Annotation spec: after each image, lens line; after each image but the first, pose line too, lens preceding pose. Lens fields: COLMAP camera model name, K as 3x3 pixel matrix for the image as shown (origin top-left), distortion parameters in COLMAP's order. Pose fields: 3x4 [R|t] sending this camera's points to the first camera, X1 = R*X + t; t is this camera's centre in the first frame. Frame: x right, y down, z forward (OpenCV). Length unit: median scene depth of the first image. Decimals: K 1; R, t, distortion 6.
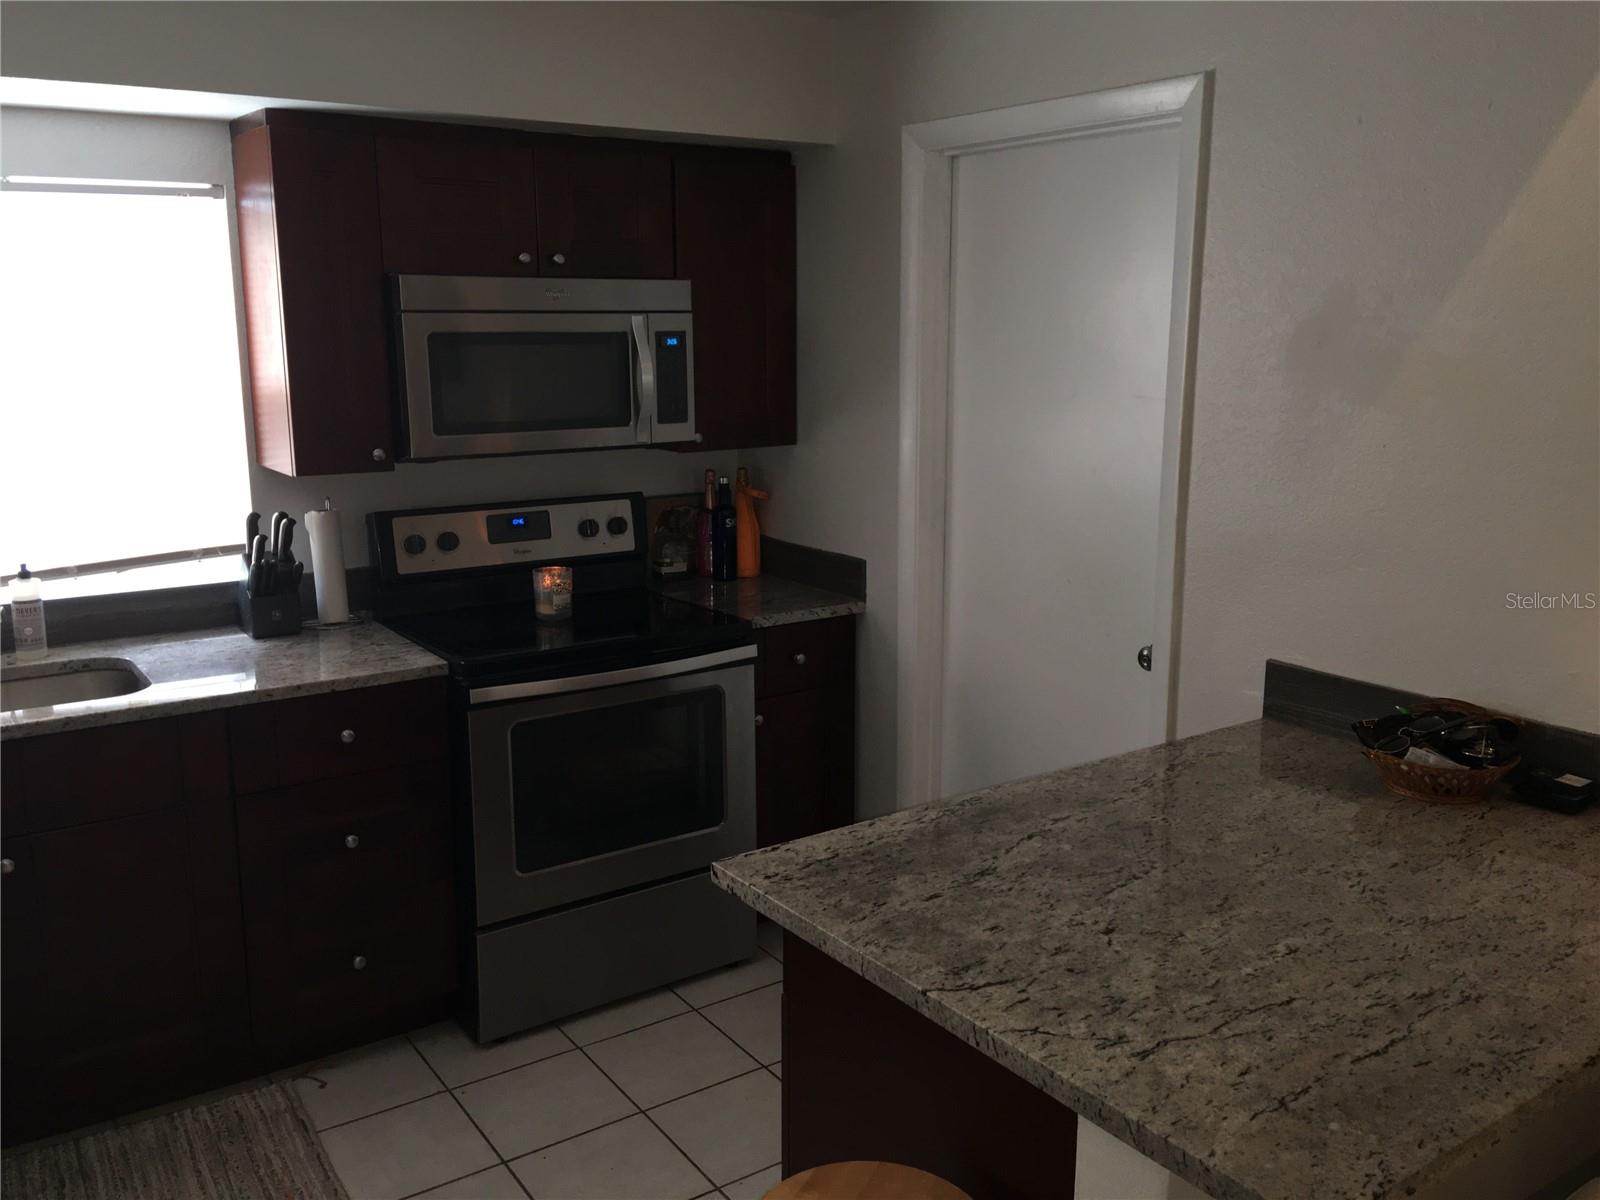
lens RADIAL K [[1332.5, 0, 770.6], [0, 1332.5, 573.5], [0, 0, 1]] dist [0.140025, -0.207814]
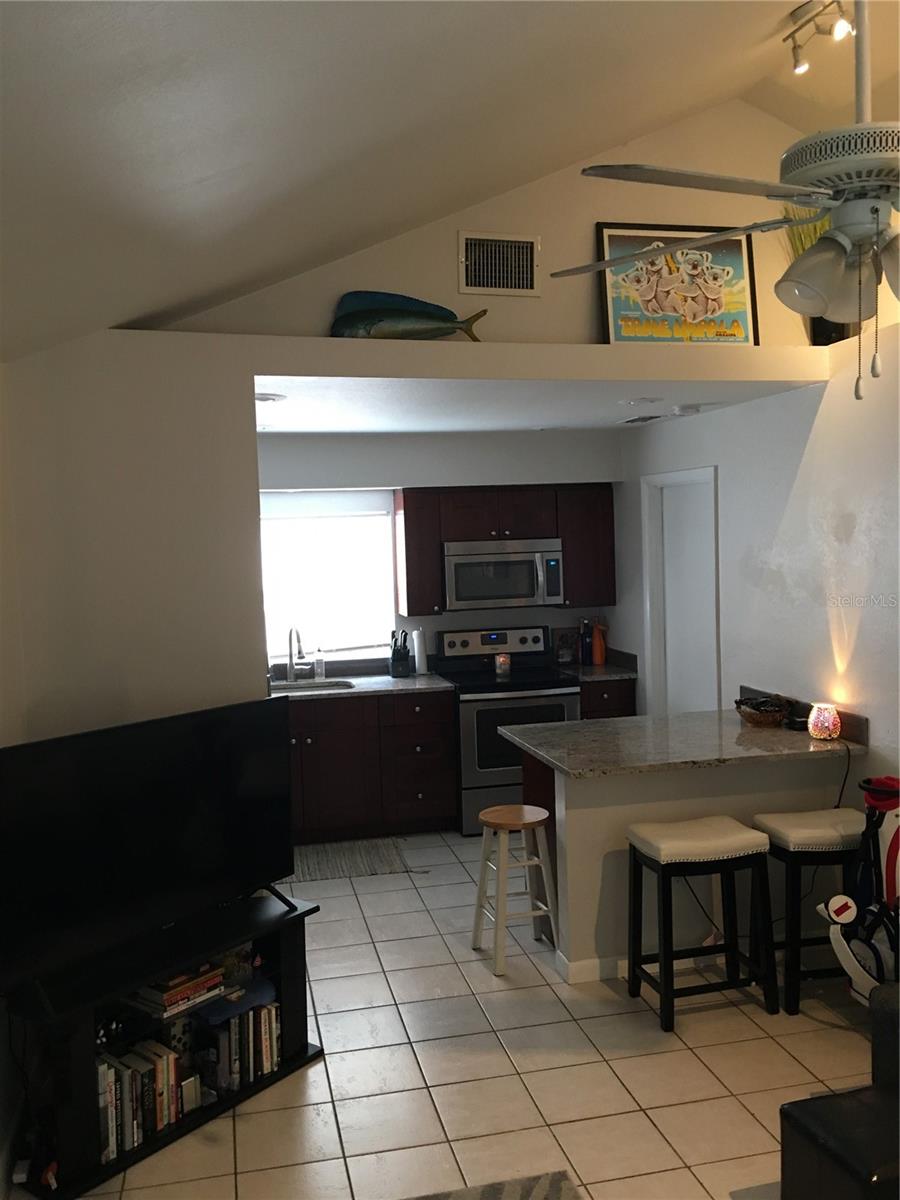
lens RADIAL K [[999.3, 0, 450.0], [0, 999.3, 600.0], [0, 0, 1]] dist [0.140025, -0.207814]
pose [[0.933327, -0.003373, -0.359011, 0.421055], [-0.038137, 0.993367, -0.108477, 0.102469], [0.356996, 0.114936, 0.927008, -0.781805]]
